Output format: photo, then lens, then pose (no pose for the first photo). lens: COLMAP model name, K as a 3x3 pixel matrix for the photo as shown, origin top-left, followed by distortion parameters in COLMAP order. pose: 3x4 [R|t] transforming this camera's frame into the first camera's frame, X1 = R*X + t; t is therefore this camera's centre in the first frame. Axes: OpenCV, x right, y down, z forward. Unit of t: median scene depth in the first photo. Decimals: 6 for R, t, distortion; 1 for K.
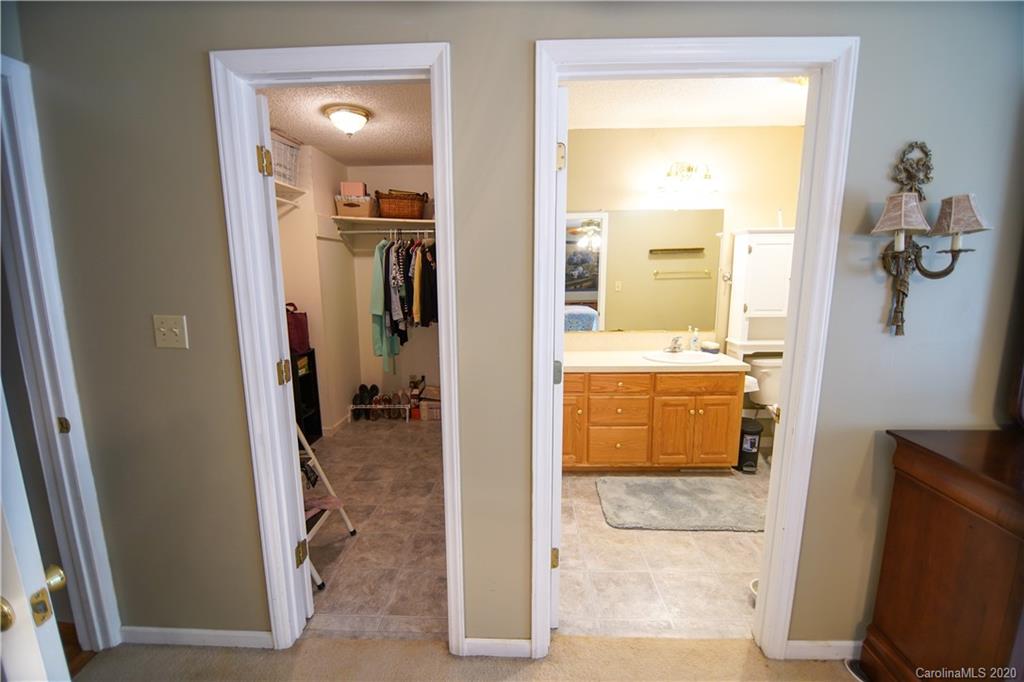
lens RADIAL K [[445.0, 0, 512.1], [0, 445.0, 347.2], [0, 0, 1]] dist [0.002606, -0.014476]
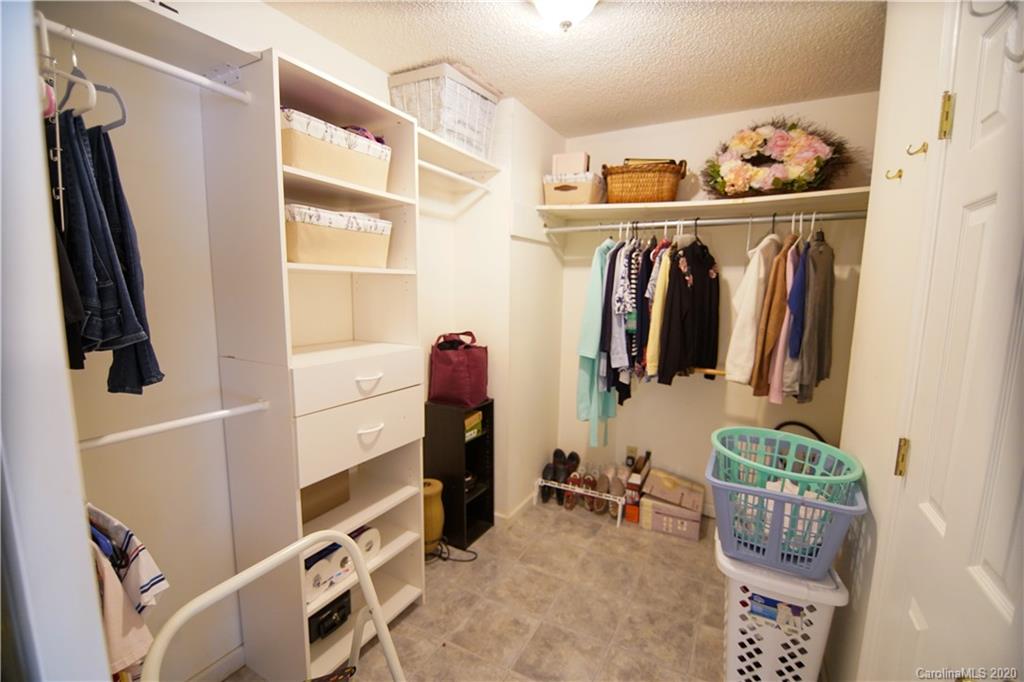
lens RADIAL K [[445.0, 0, 512.1], [0, 445.0, 347.2], [0, 0, 1]] dist [0.002606, -0.014476]
pose [[0.890953, 0.079140, -0.447146, -0.116194], [-0.095481, 0.995332, -0.014088, -0.066682], [0.443944, 0.055246, 0.894350, 0.383770]]
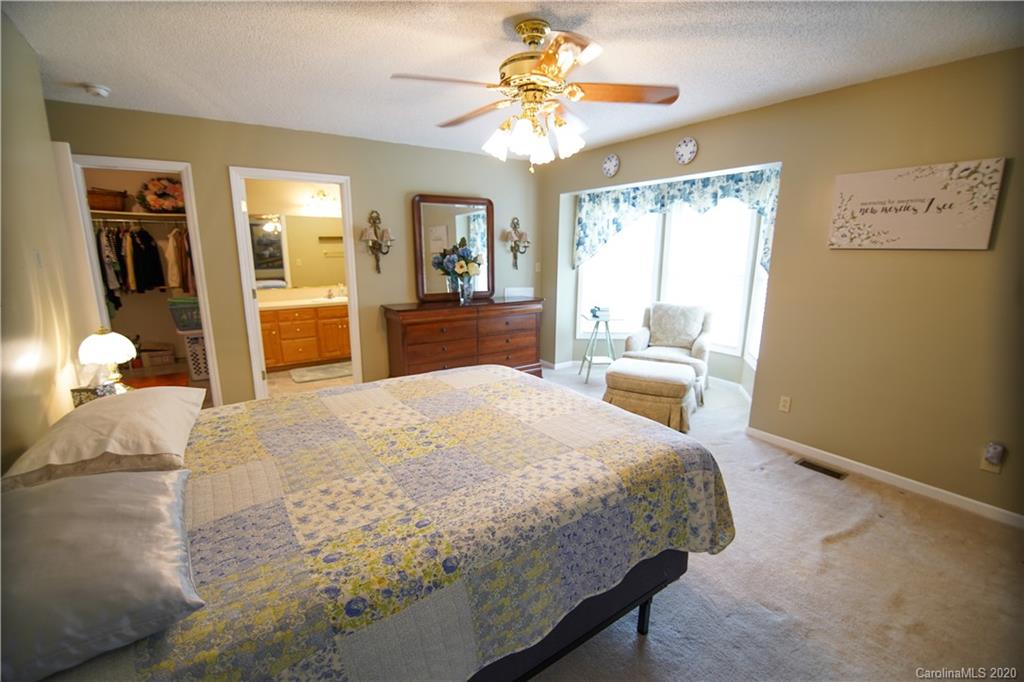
lens RADIAL K [[445.0, 0, 512.1], [0, 445.0, 347.2], [0, 0, 1]] dist [0.002606, -0.014476]
pose [[0.809970, -0.116915, 0.574699, -0.076009], [0.092350, 0.993129, 0.071883, 0.123068], [-0.579154, -0.005150, 0.815202, -0.731829]]
